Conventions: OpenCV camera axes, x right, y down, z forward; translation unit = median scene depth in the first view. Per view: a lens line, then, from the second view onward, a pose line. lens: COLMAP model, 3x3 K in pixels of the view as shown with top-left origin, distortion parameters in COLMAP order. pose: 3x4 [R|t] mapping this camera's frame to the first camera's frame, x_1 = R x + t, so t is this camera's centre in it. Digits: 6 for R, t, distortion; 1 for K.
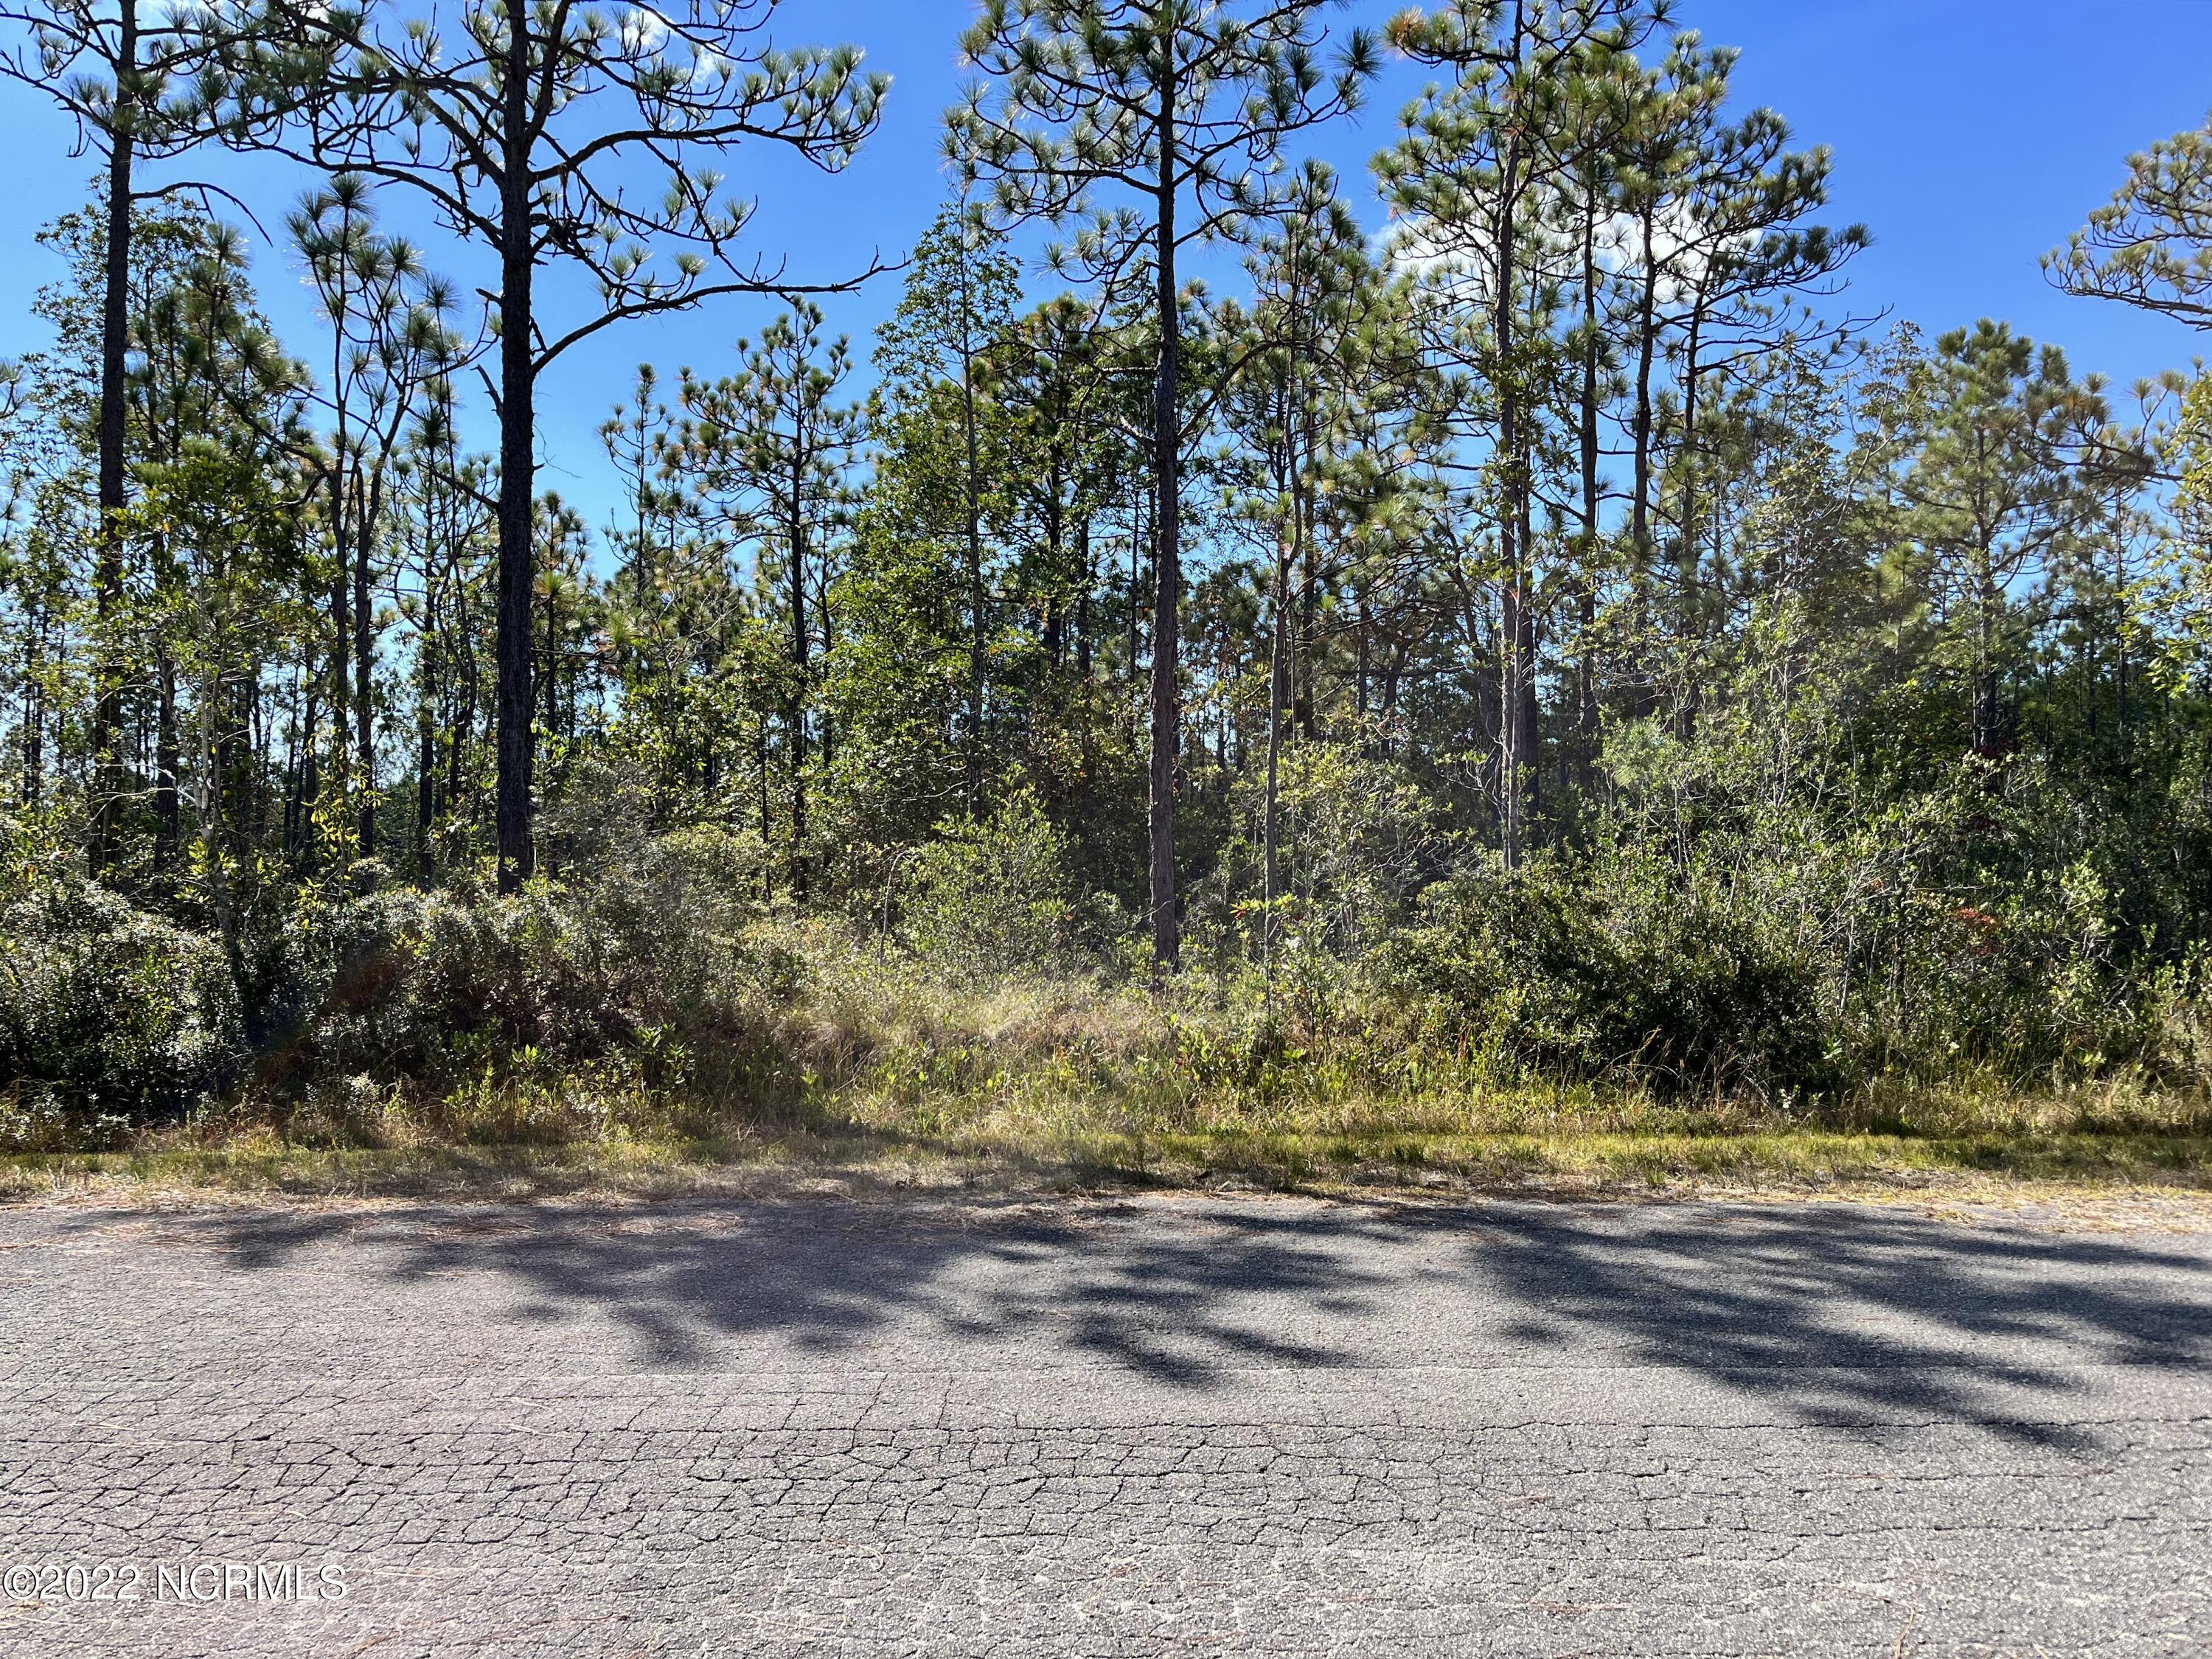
lens RADIAL K [[1753.5, 0, 1106.0], [0, 1753.5, 829.5], [0, 0, 1]] dist [0.107272, -0.211889]
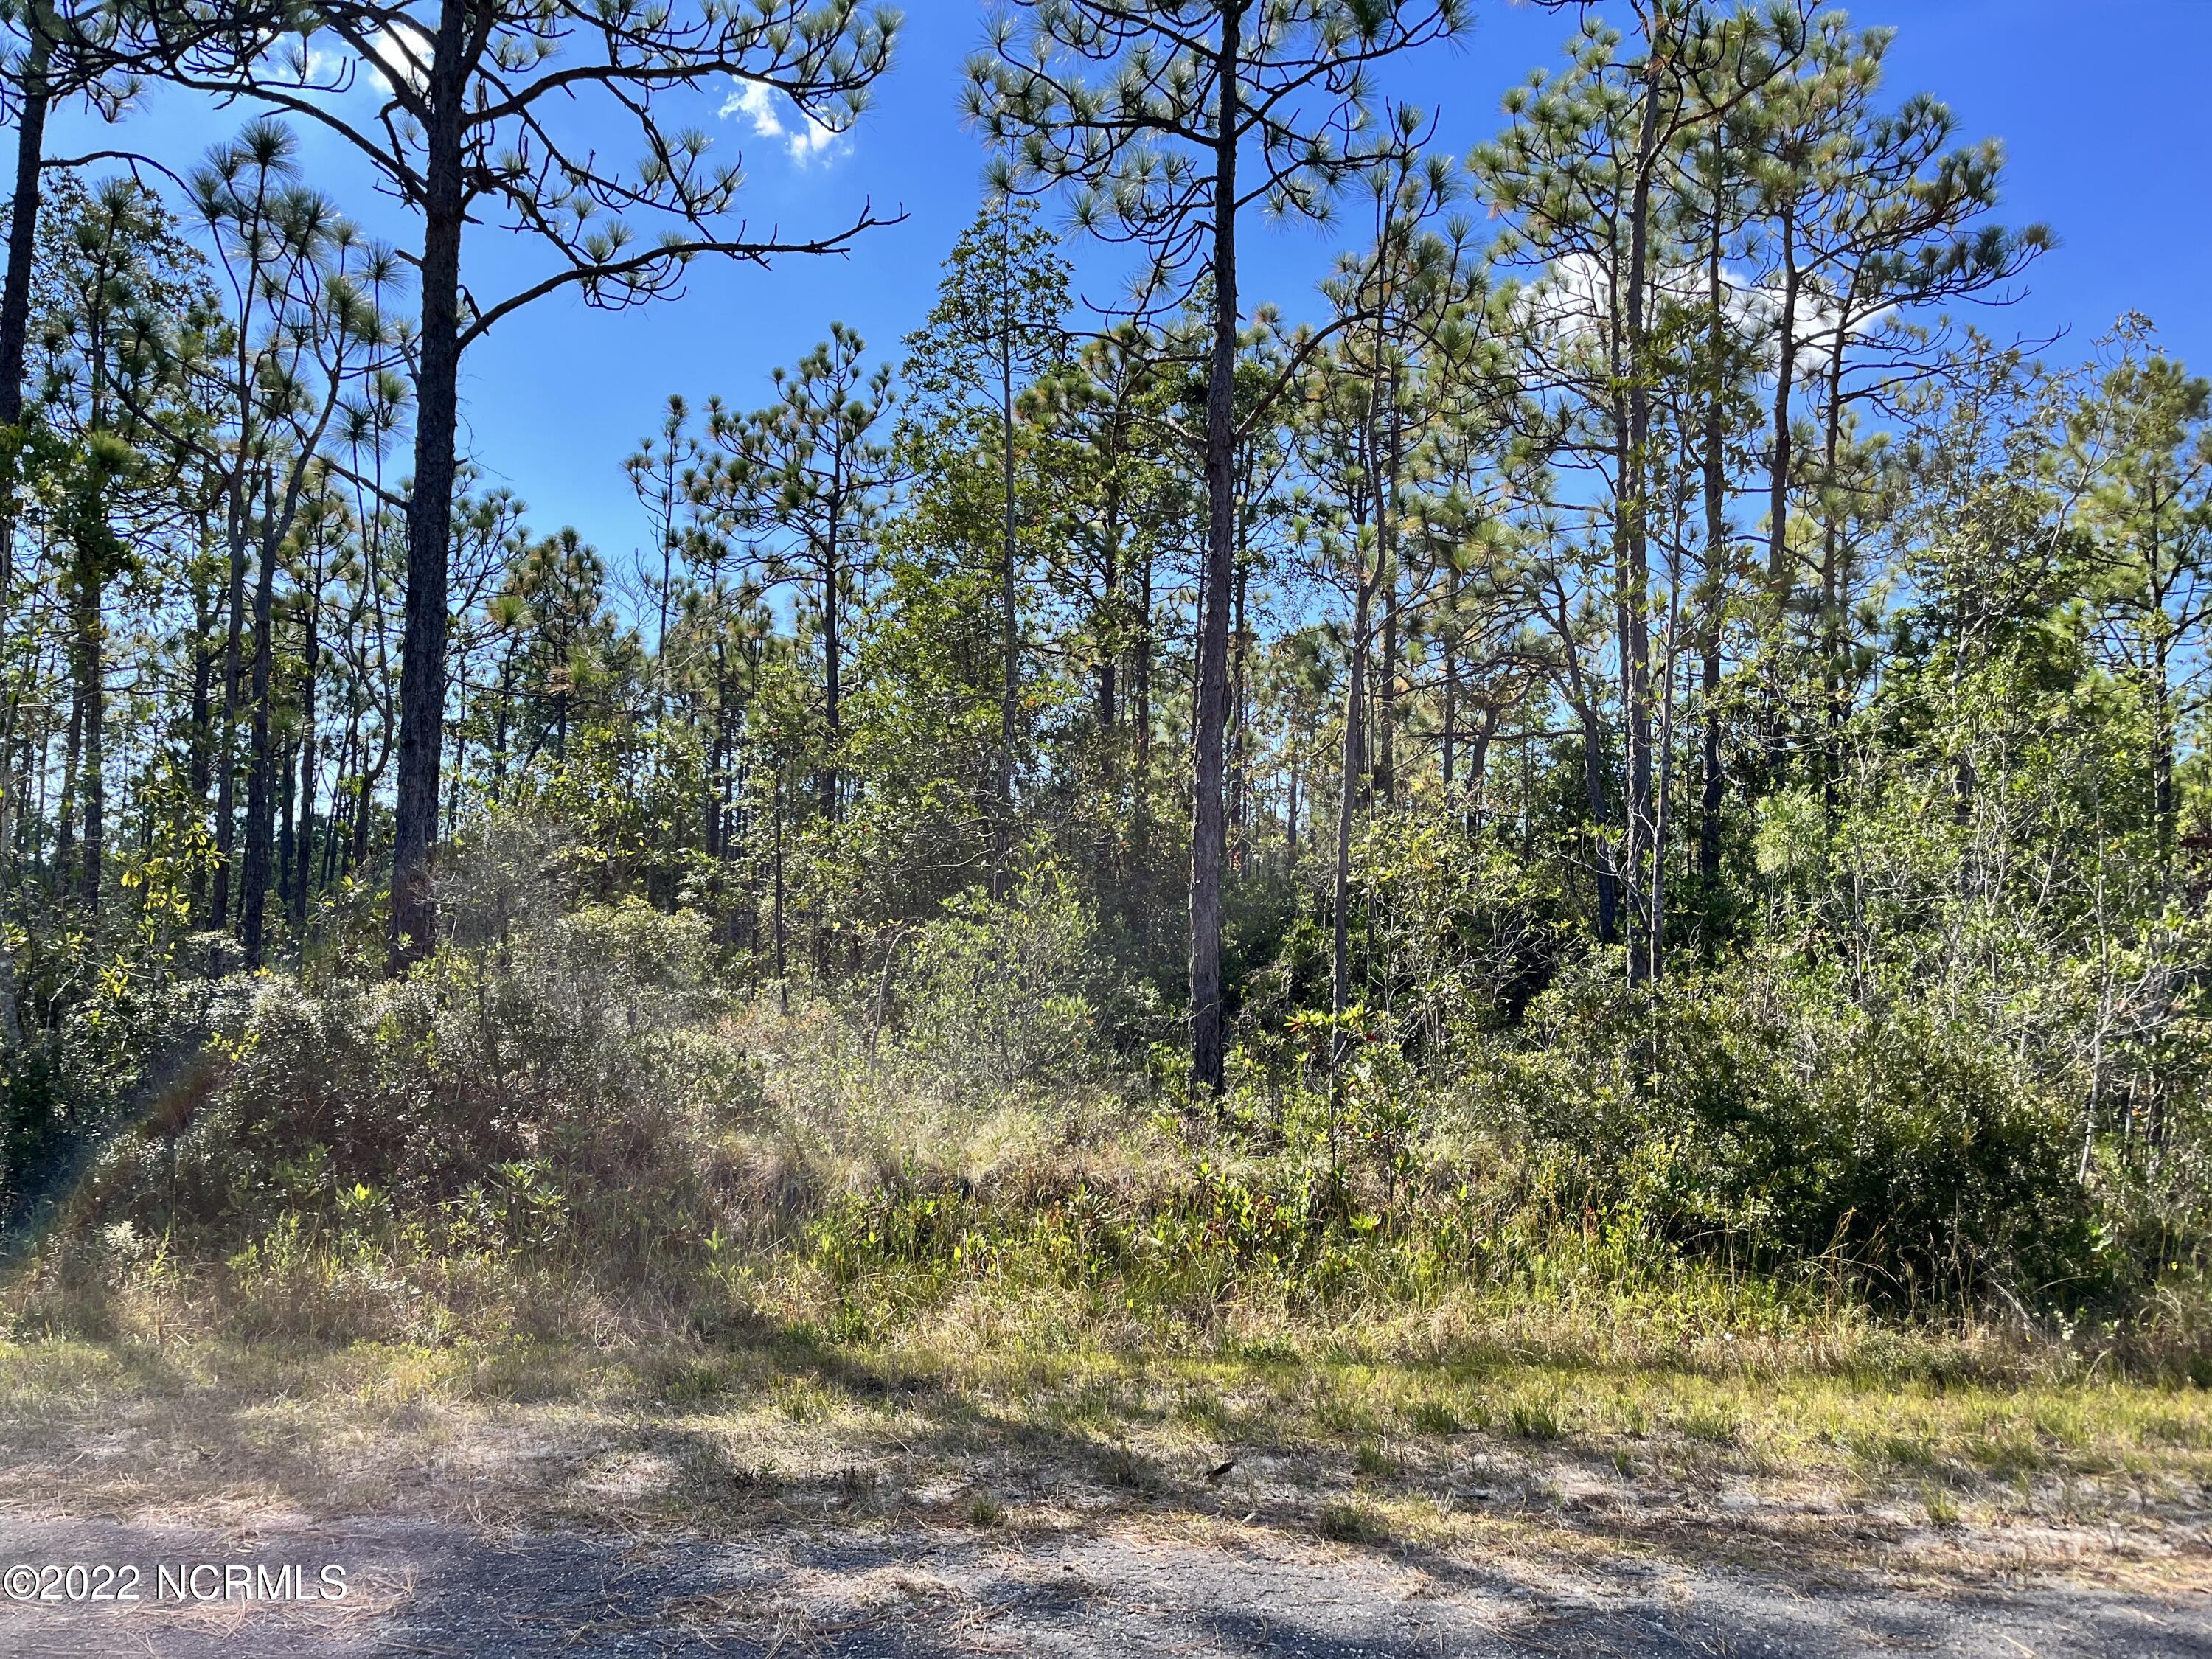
lens RADIAL K [[1753.5, 0, 1106.0], [0, 1753.5, 829.5], [0, 0, 1]] dist [0.107272, -0.211889]
pose [[0.998898, 0.020025, -0.042449, 0.013947], [-0.021699, 0.998990, -0.039334, -0.004480], [0.041618, 0.040212, 0.998324, 0.131011]]
